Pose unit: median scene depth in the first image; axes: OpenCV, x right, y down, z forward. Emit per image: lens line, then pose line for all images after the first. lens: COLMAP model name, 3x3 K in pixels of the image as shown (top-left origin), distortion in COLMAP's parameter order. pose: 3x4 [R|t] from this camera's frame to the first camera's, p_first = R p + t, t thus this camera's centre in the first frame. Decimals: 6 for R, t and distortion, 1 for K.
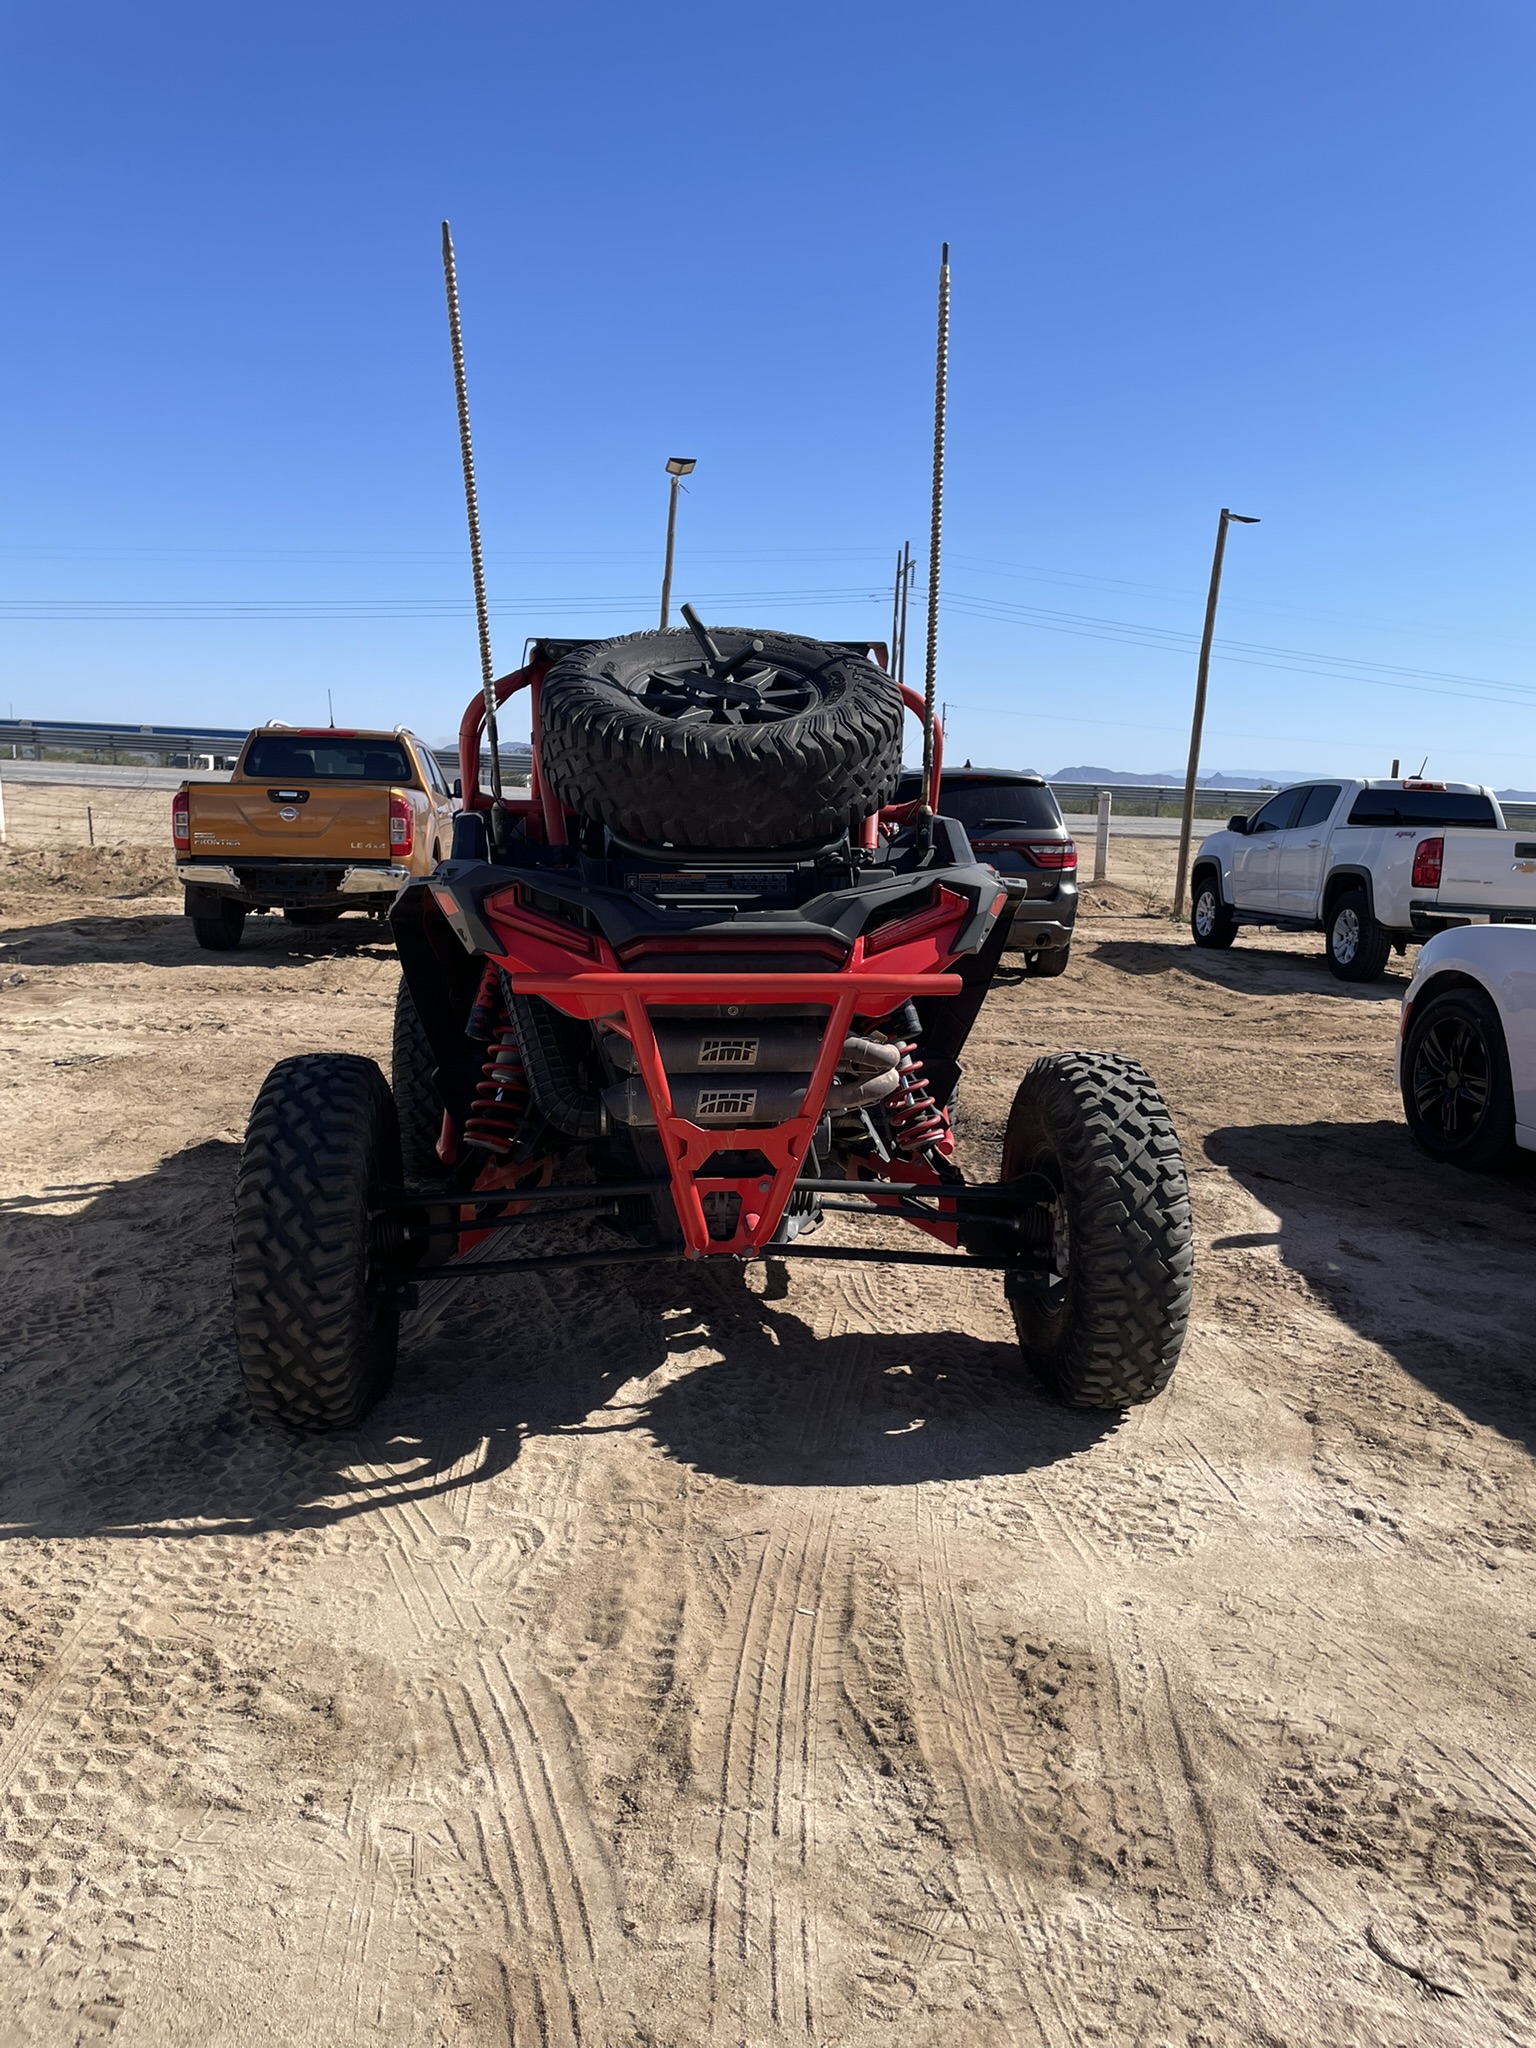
lens RADIAL K [[1523.6, 0, 775.9], [0, 1523.6, 1028.5], [0, 0, 1]] dist [0.078297, -0.104543]
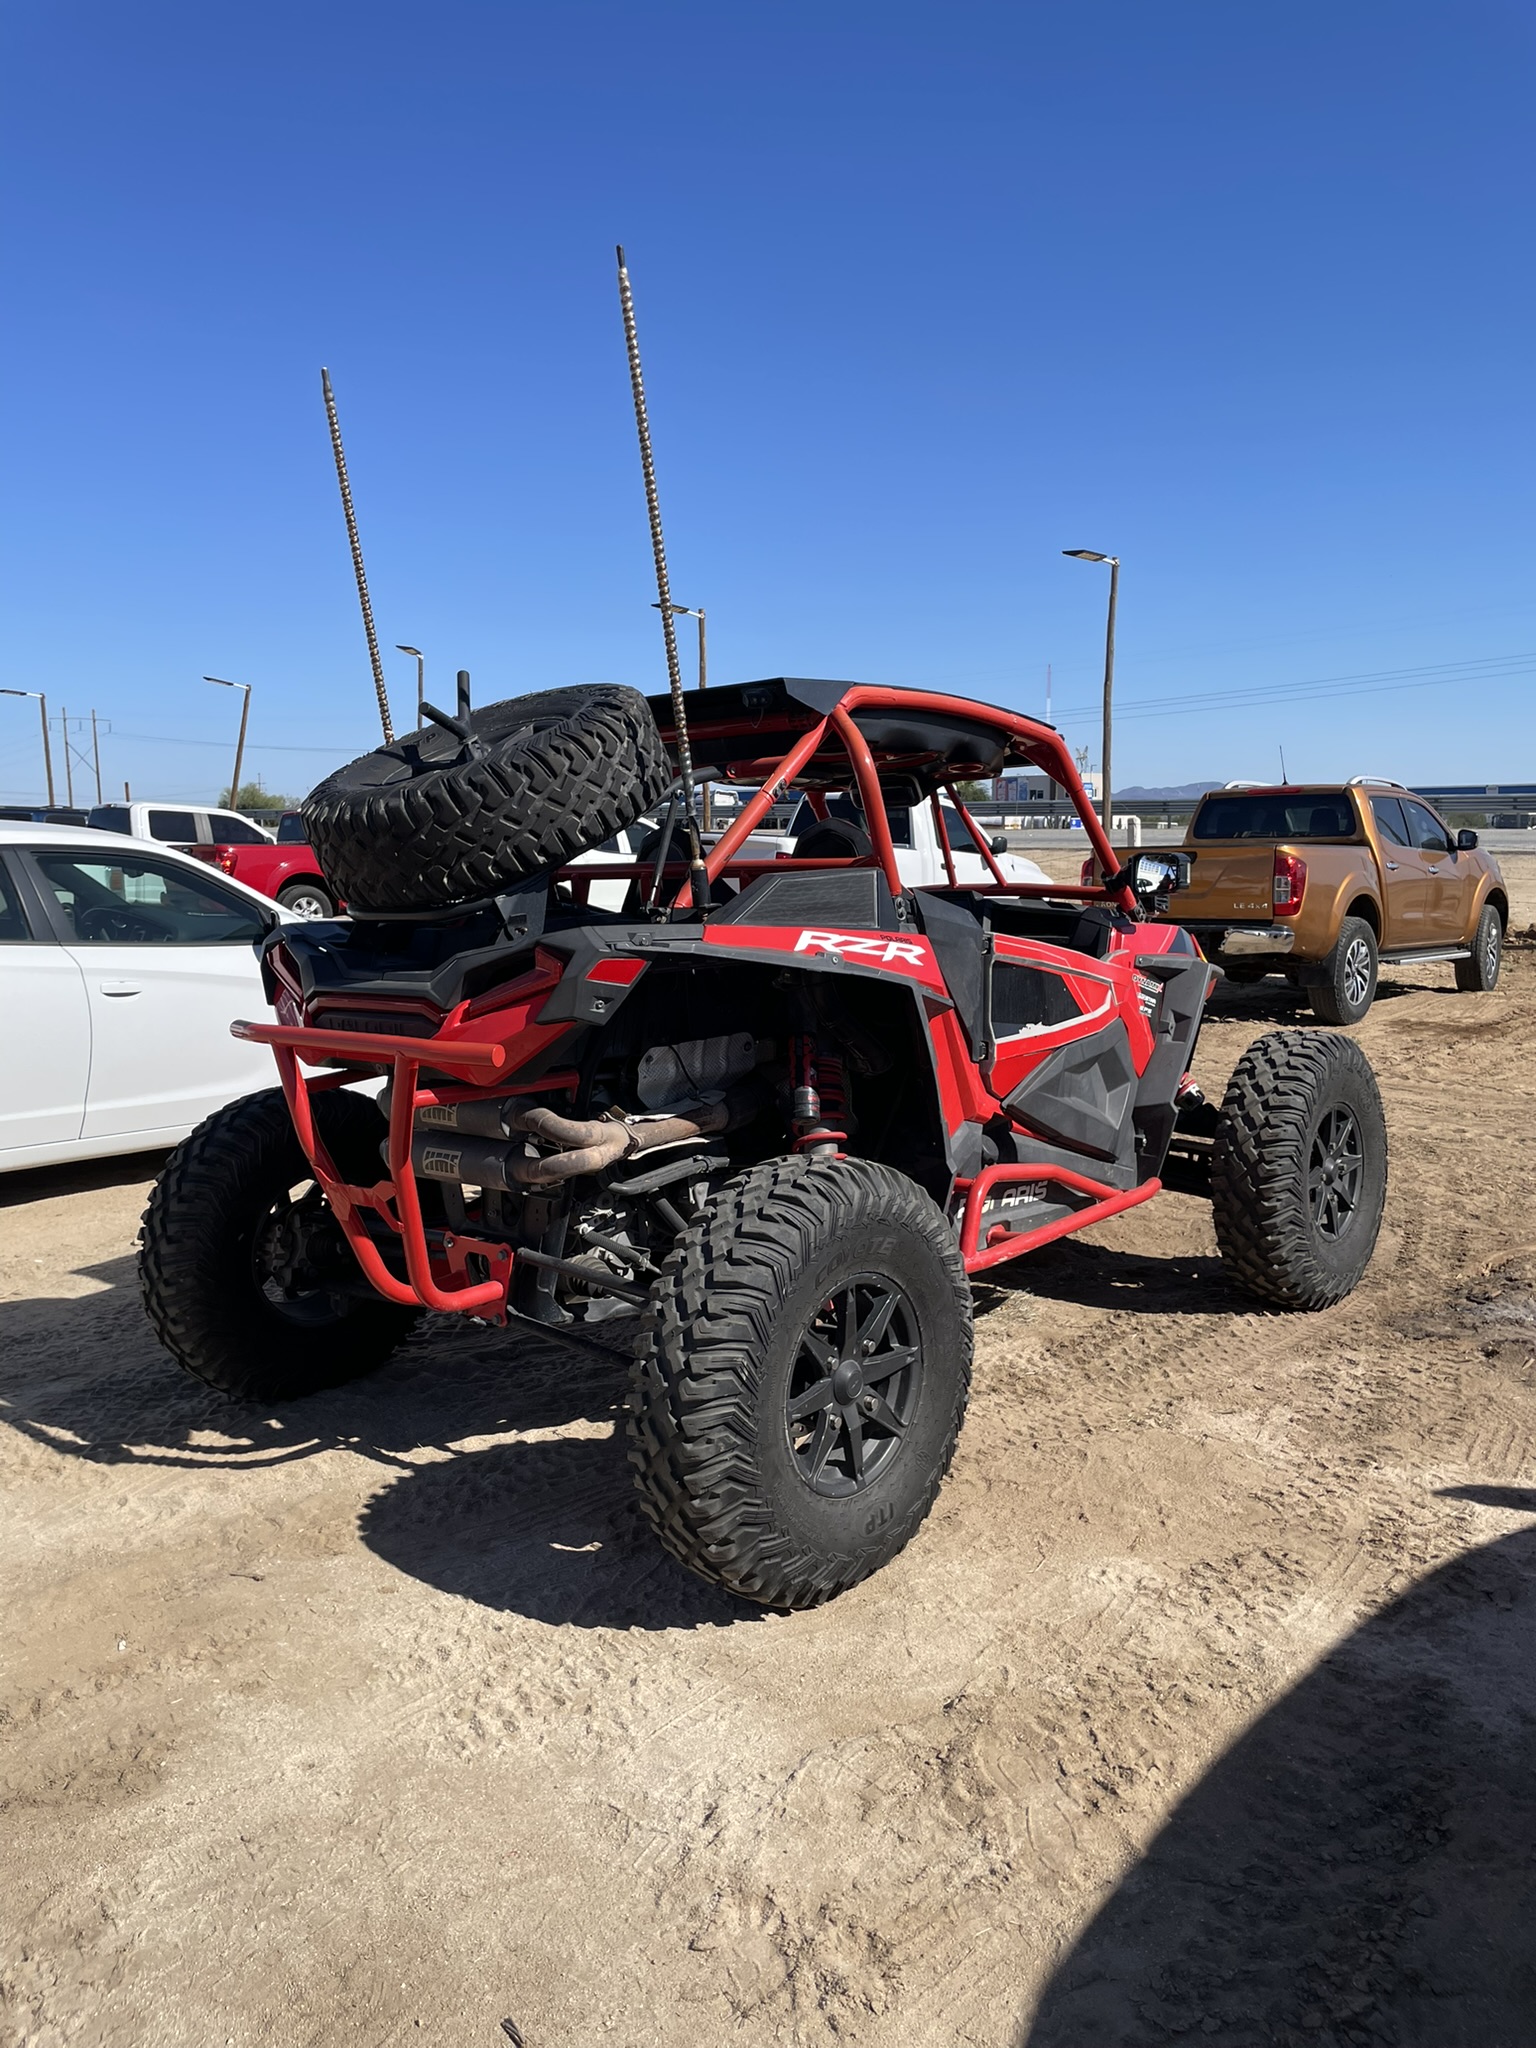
lens RADIAL K [[1523.6, 0, 775.9], [0, 1523.6, 1028.5], [0, 0, 1]] dist [0.078297, -0.104543]
pose [[0.688373, 0.048881, -0.723708, 0.879208], [-0.077537, 0.996969, -0.006413, -0.051168], [0.721201, 0.060529, 0.690077, 0.481196]]
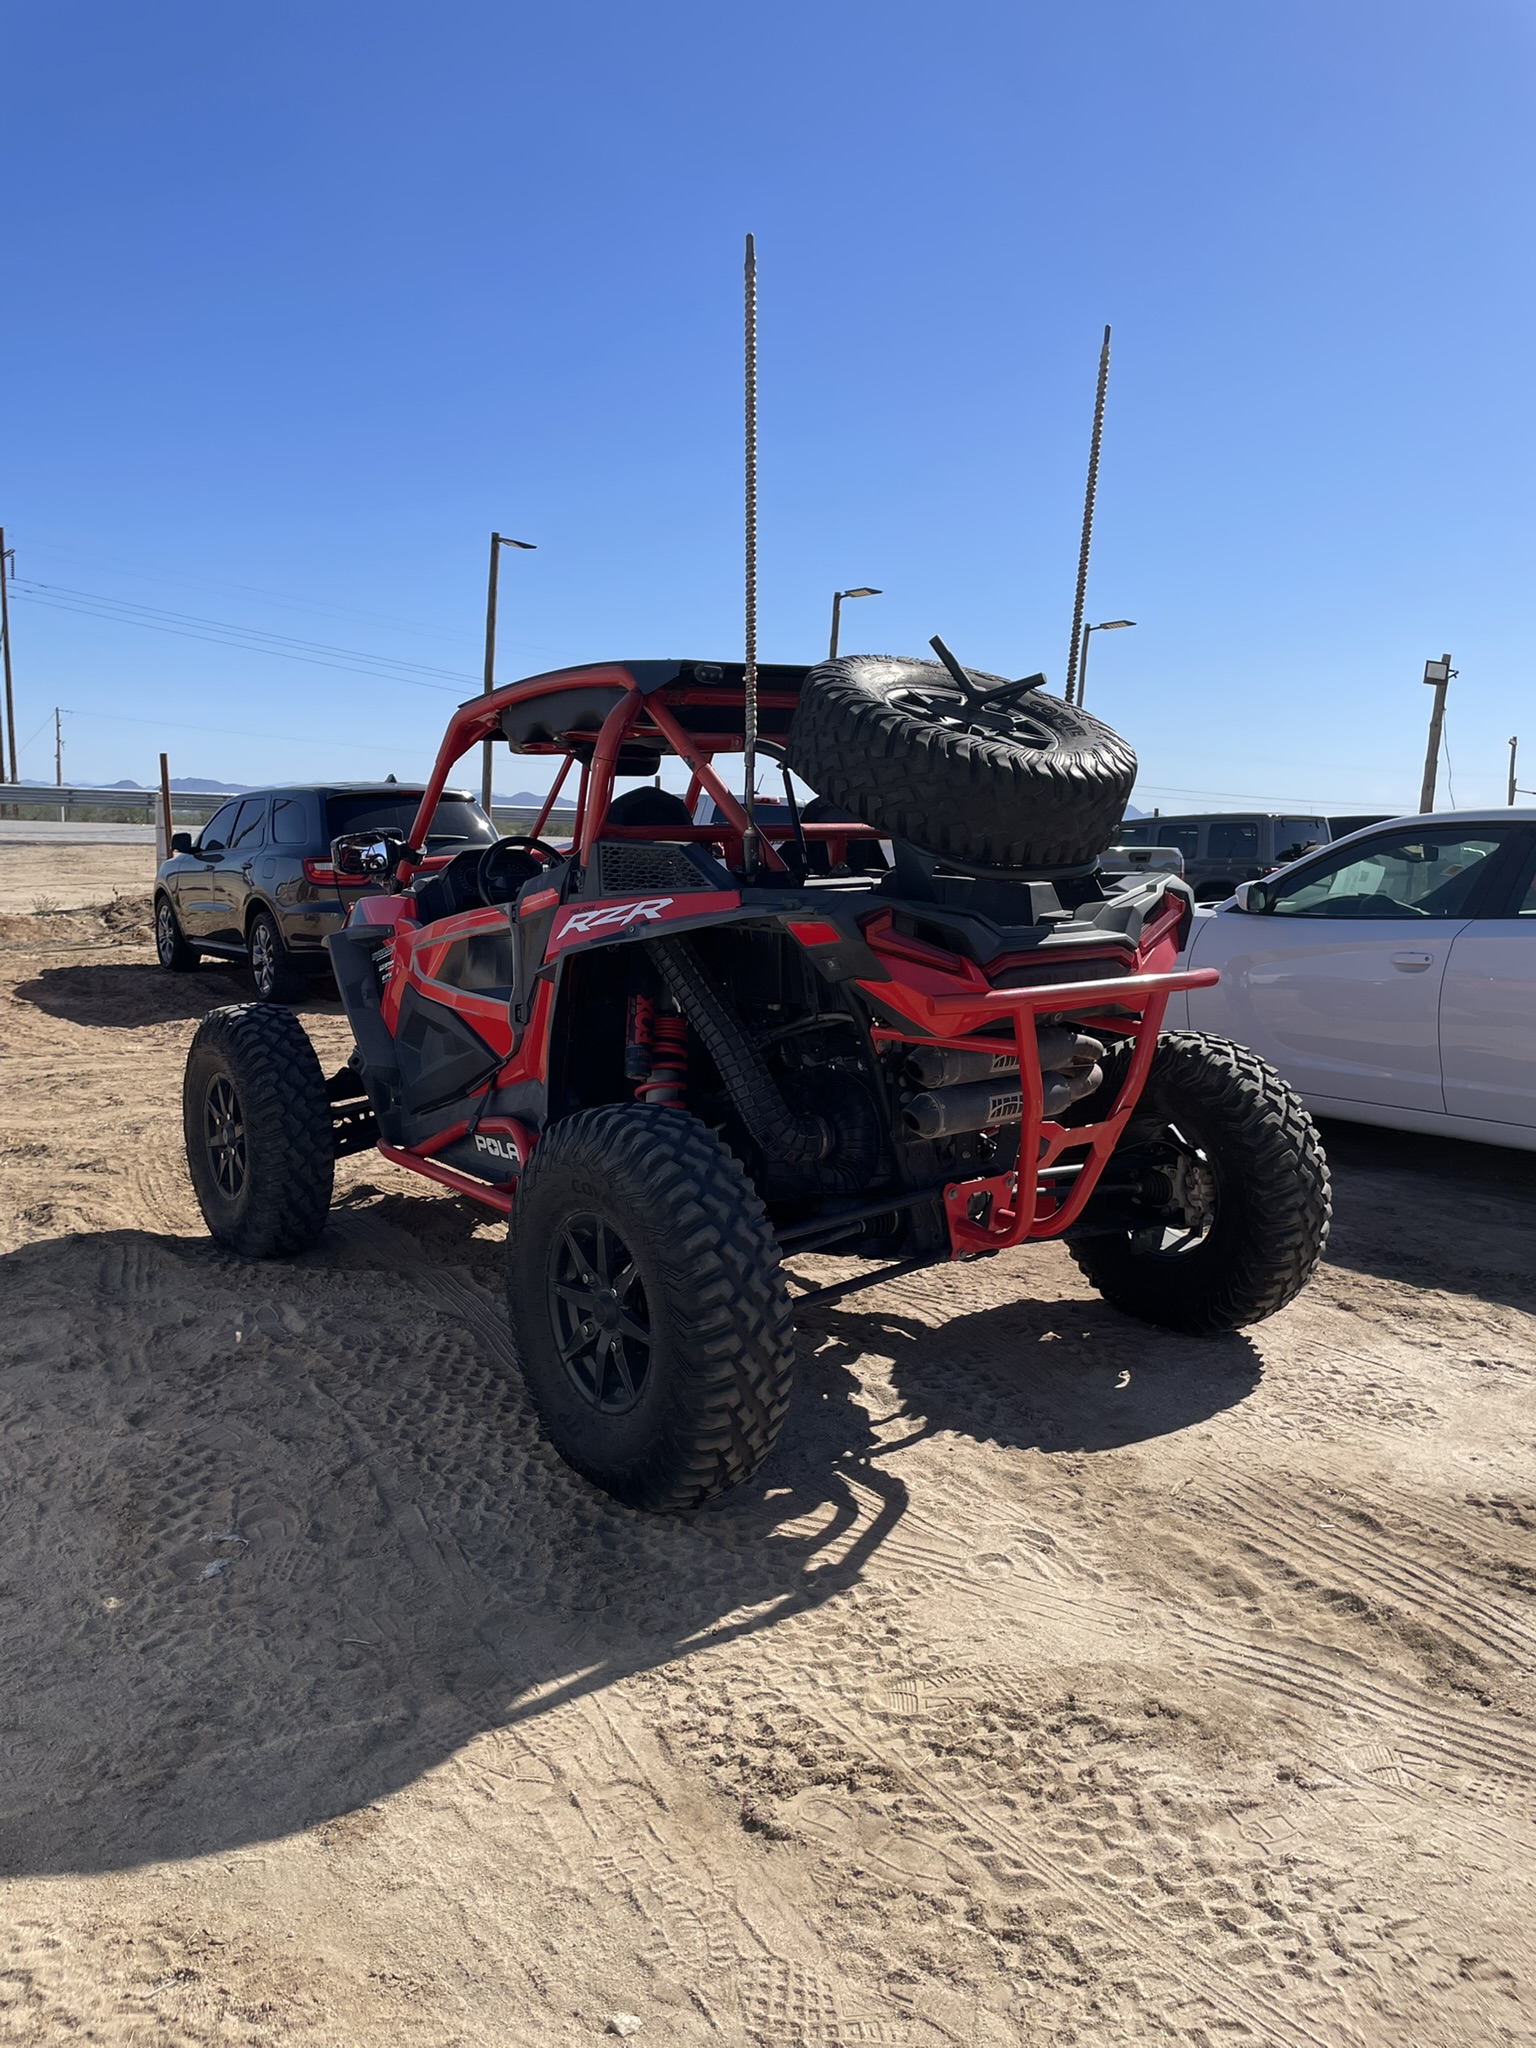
lens RADIAL K [[1530.7, 0, 768.0], [0, 1530.7, 1024.0], [0, 0, 1]] dist [0.091358, -0.111632]
pose [[0.855527, -0.085873, 0.510587, -0.750439], [0.091527, 0.995703, 0.014101, -0.040246], [-0.509604, 0.034668, 0.859710, 0.169617]]
